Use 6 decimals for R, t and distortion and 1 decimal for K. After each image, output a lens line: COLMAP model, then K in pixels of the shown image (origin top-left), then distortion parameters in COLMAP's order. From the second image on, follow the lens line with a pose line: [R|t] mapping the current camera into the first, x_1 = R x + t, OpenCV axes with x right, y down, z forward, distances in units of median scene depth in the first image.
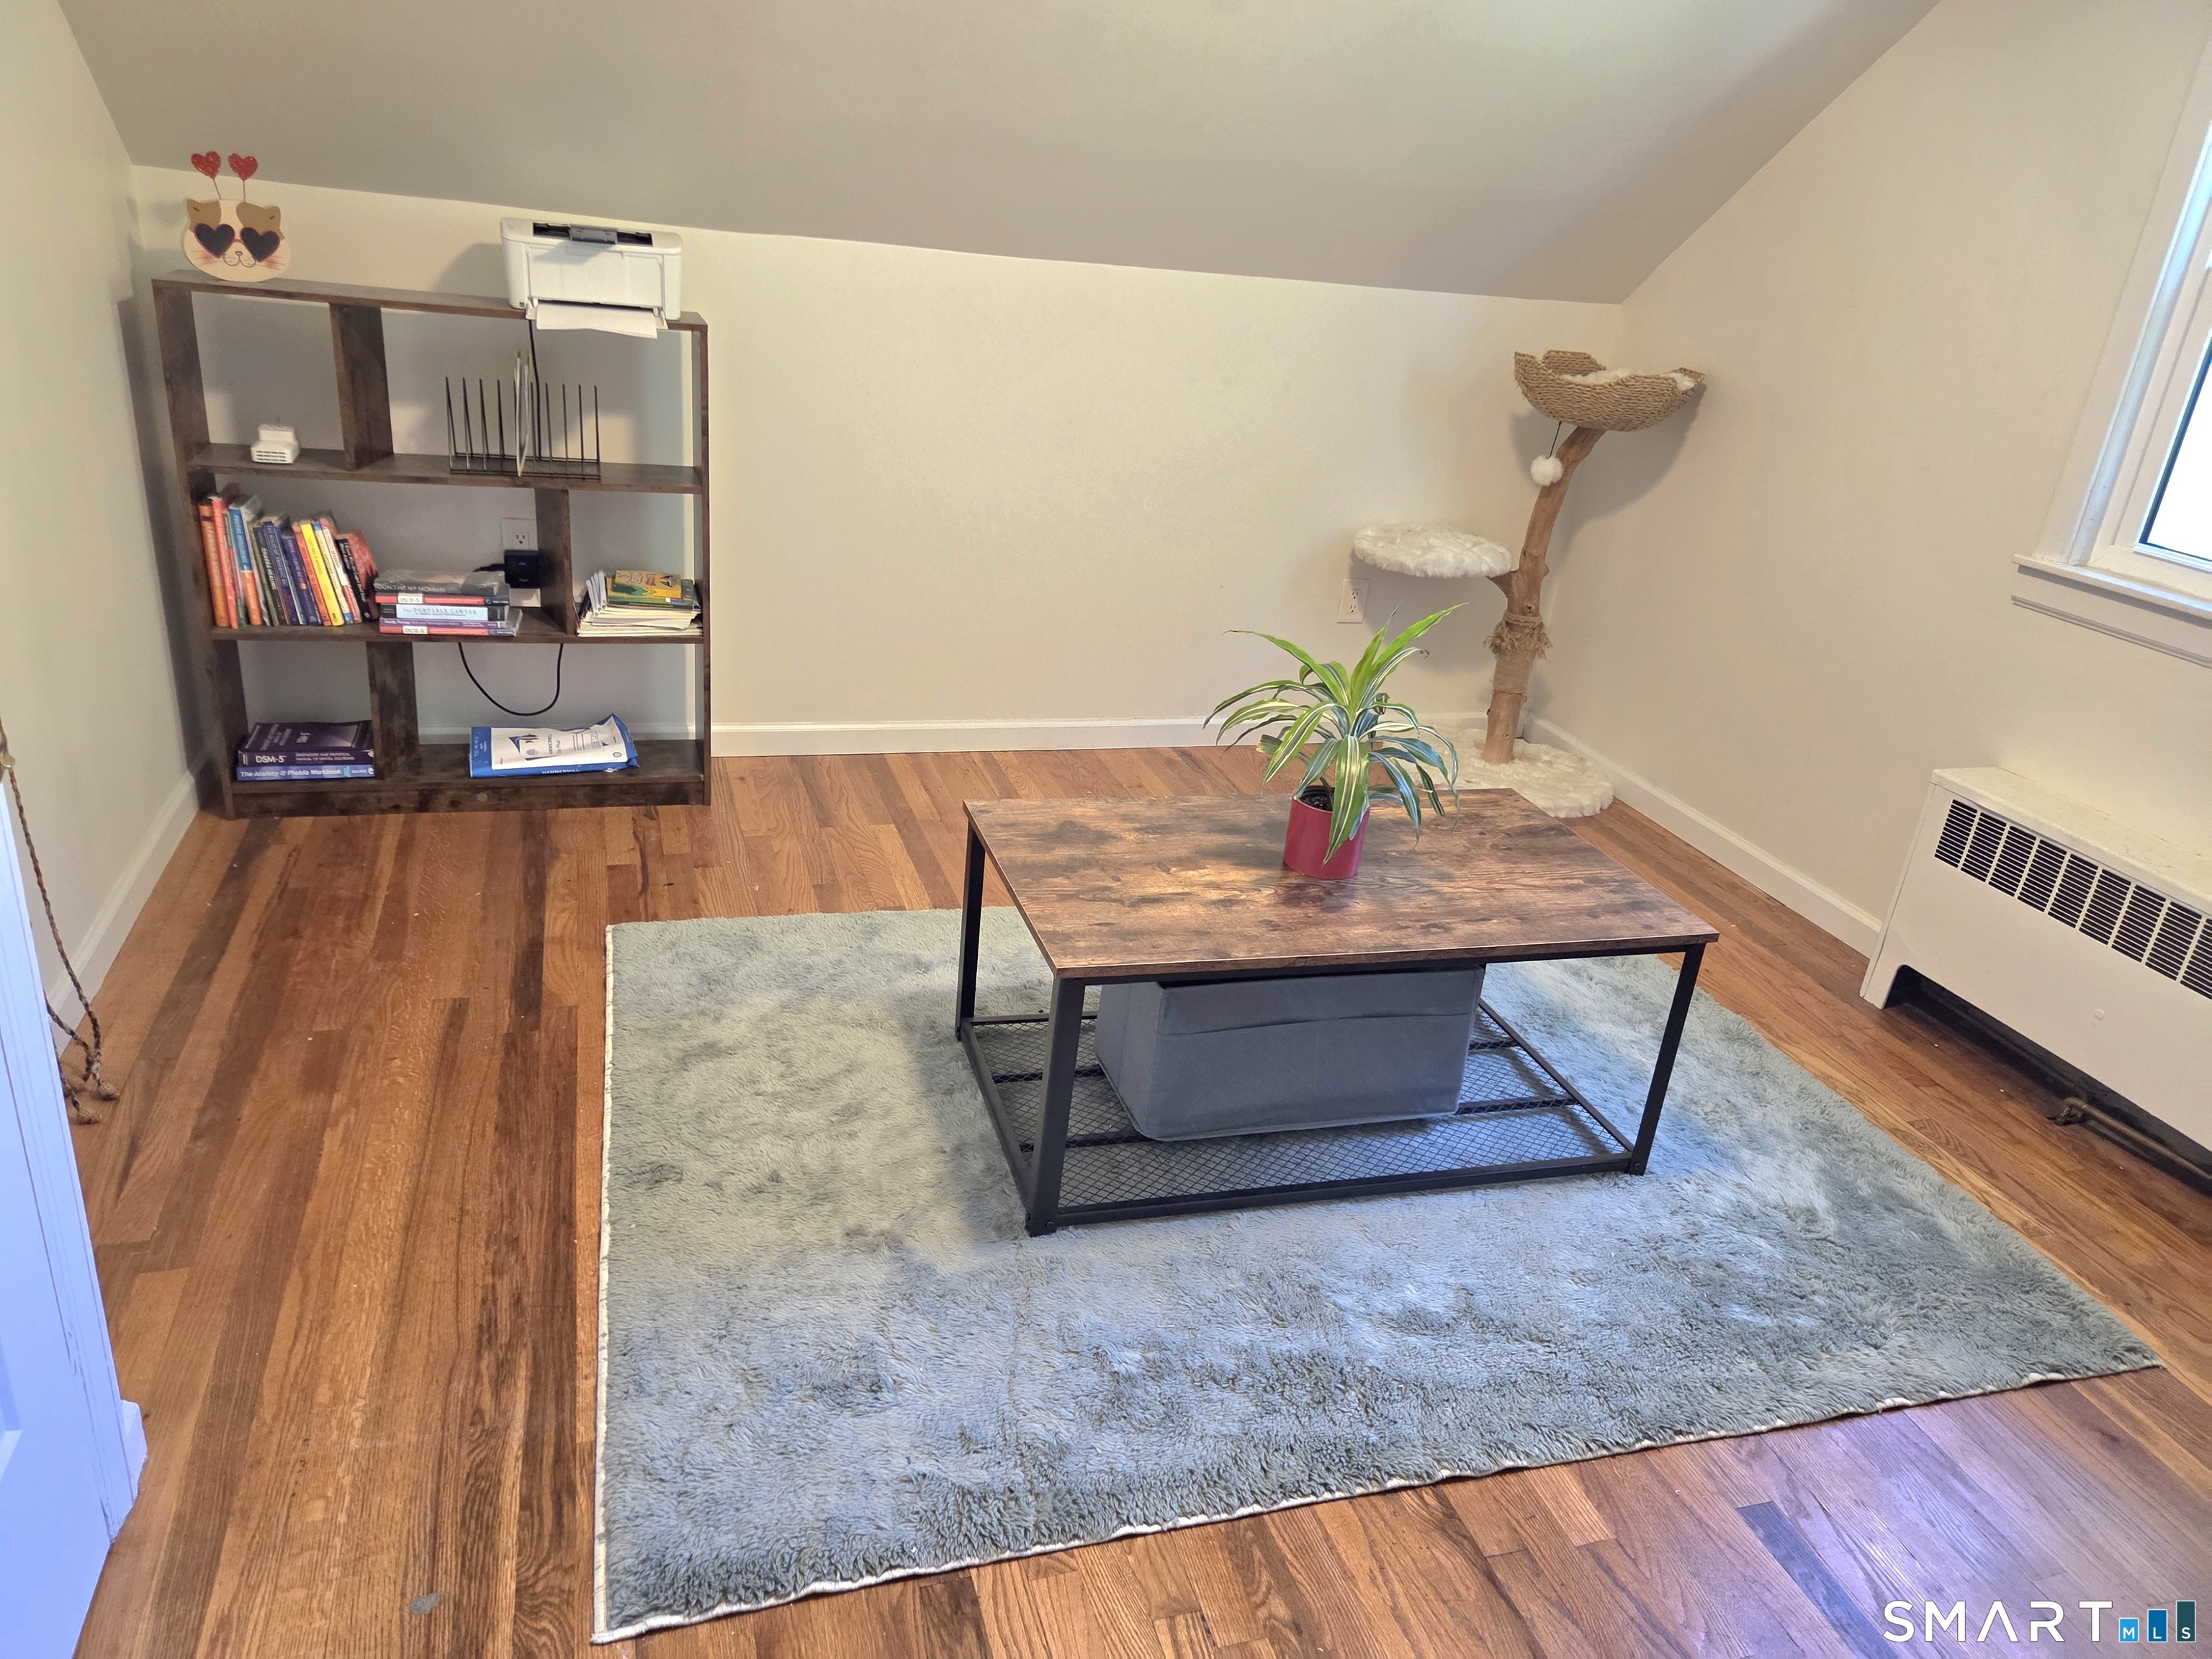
lens RADIAL K [[1498.6, 0, 1109.1], [0, 1498.6, 850.1], [0, 0, 1]] dist [0.062661, -0.050594]
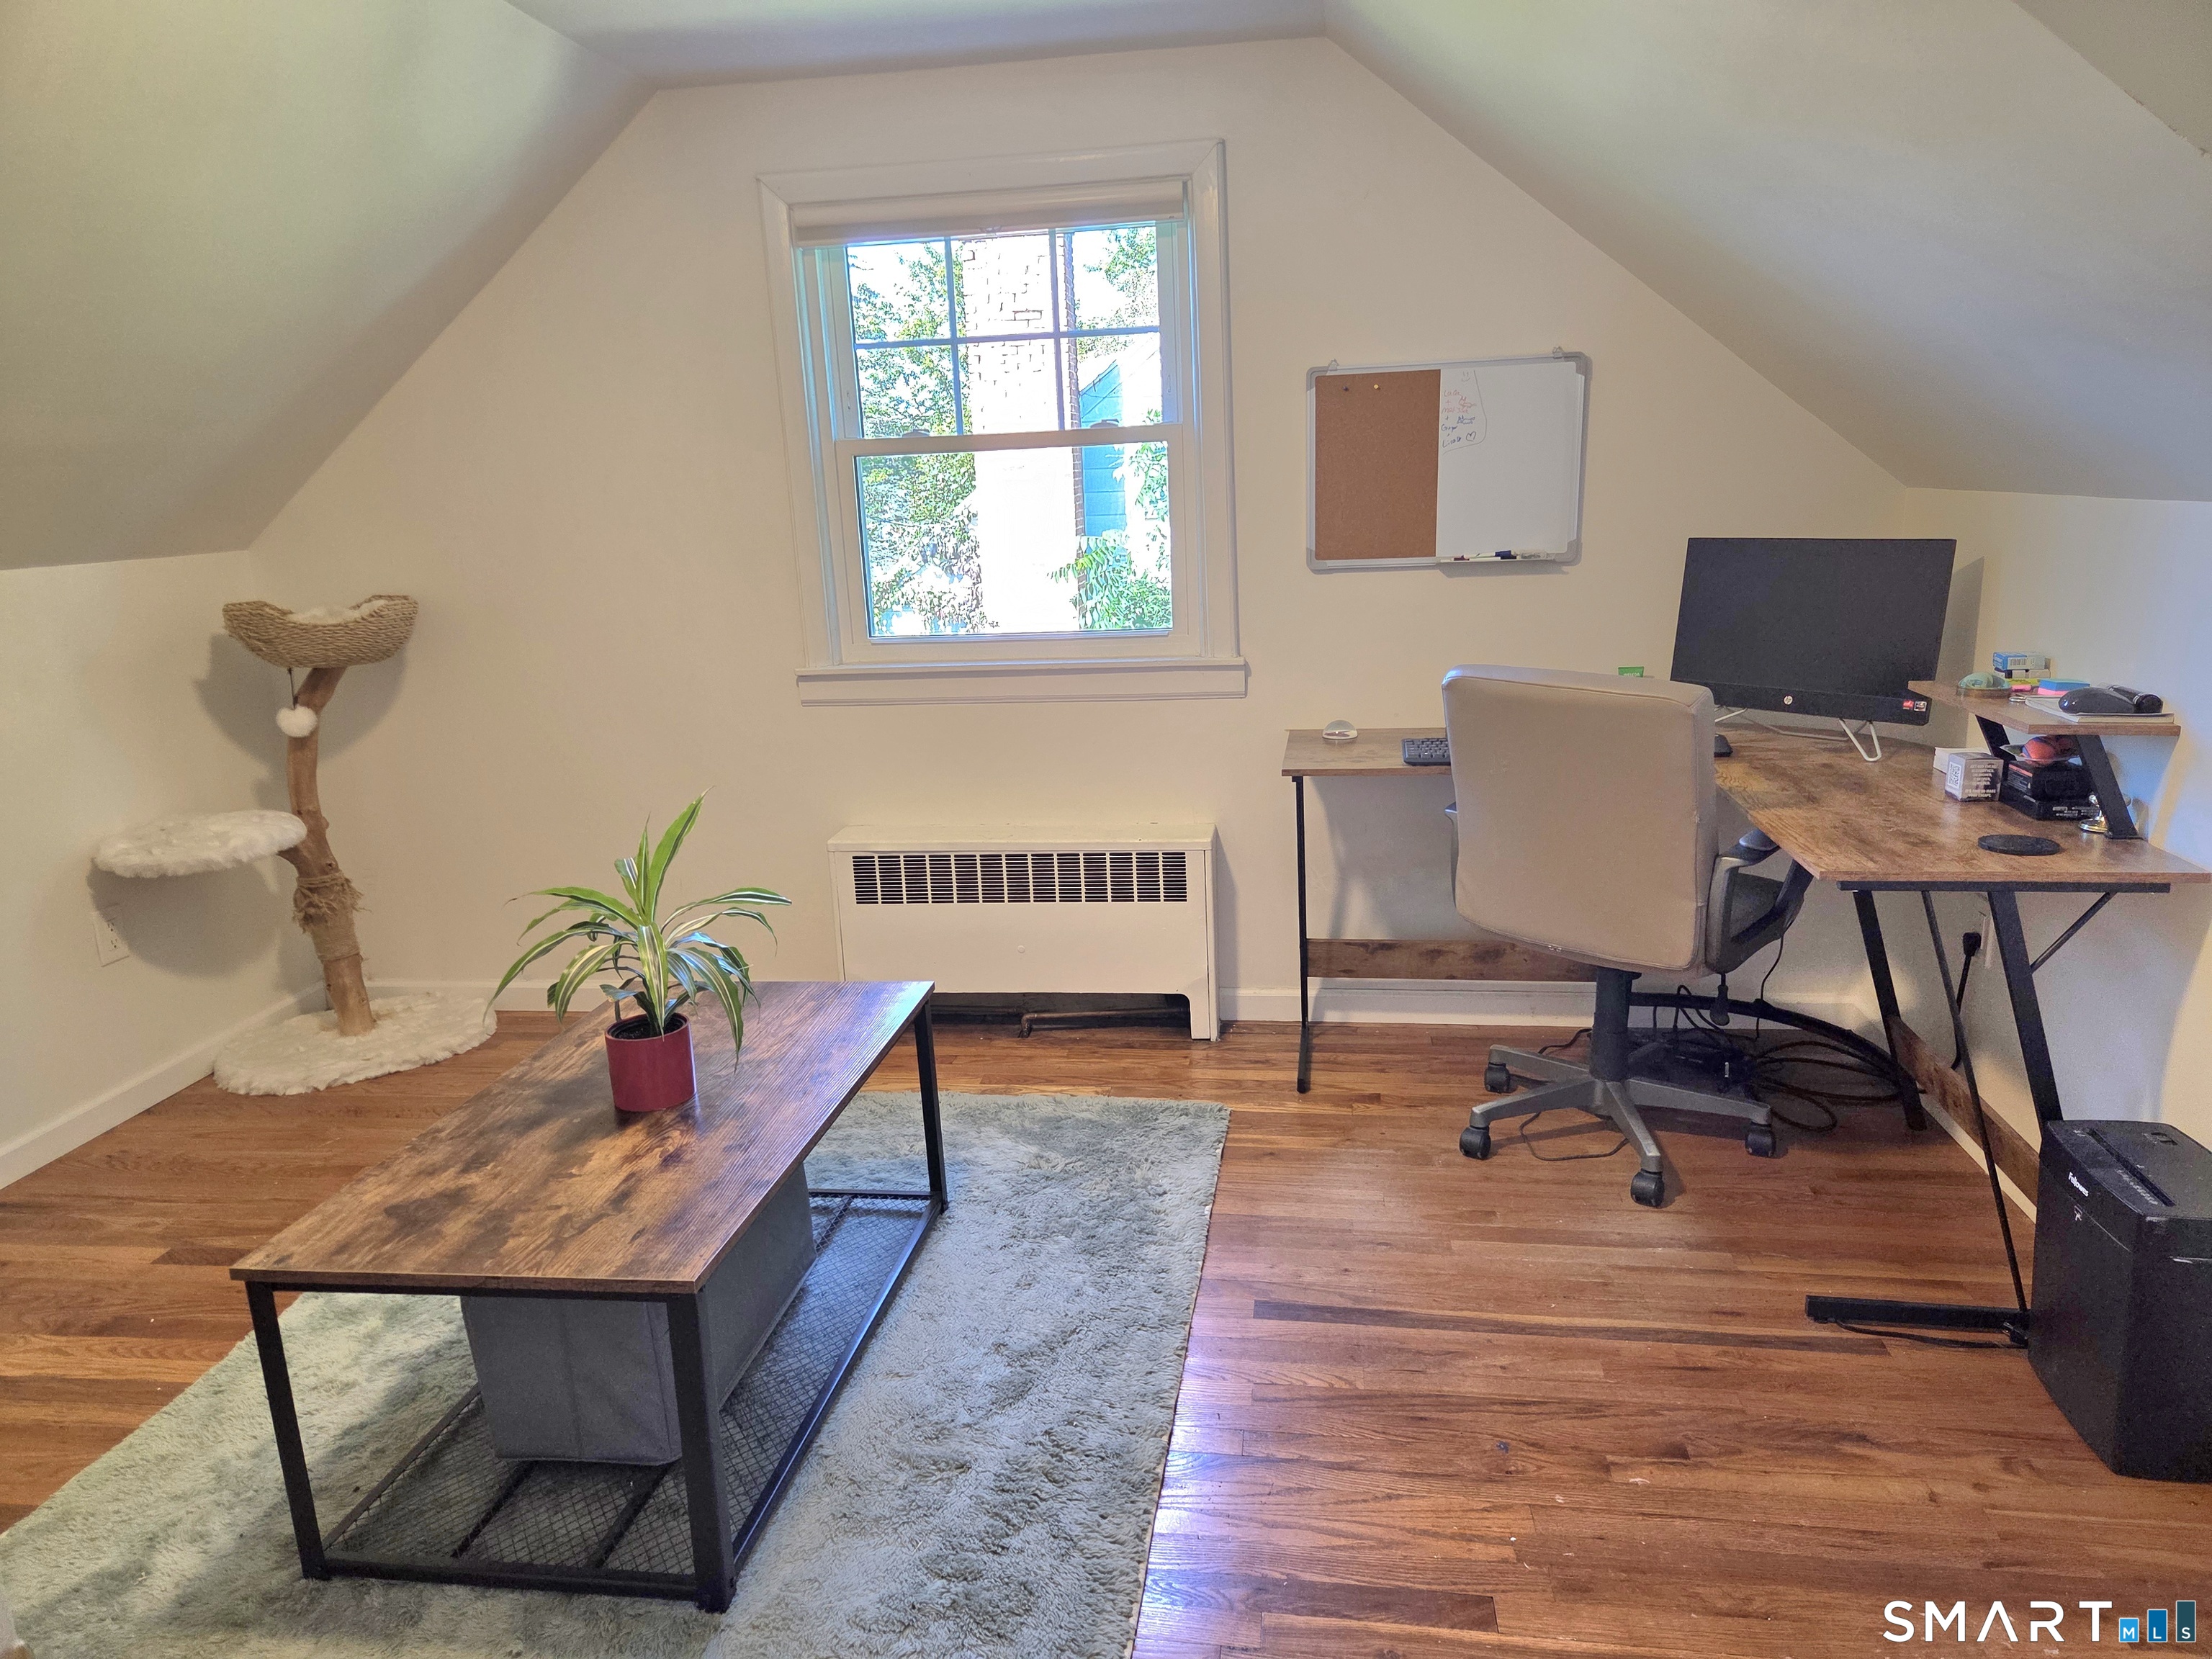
lens RADIAL K [[1498.6, 0, 1109.1], [0, 1498.6, 850.1], [0, 0, 1]] dist [0.062661, -0.050594]
pose [[0.398223, -0.320951, 0.859307, -0.446139], [0.438663, 0.889361, 0.128889, -0.109675], [-0.805601, 0.325619, 0.494954, 0.215746]]
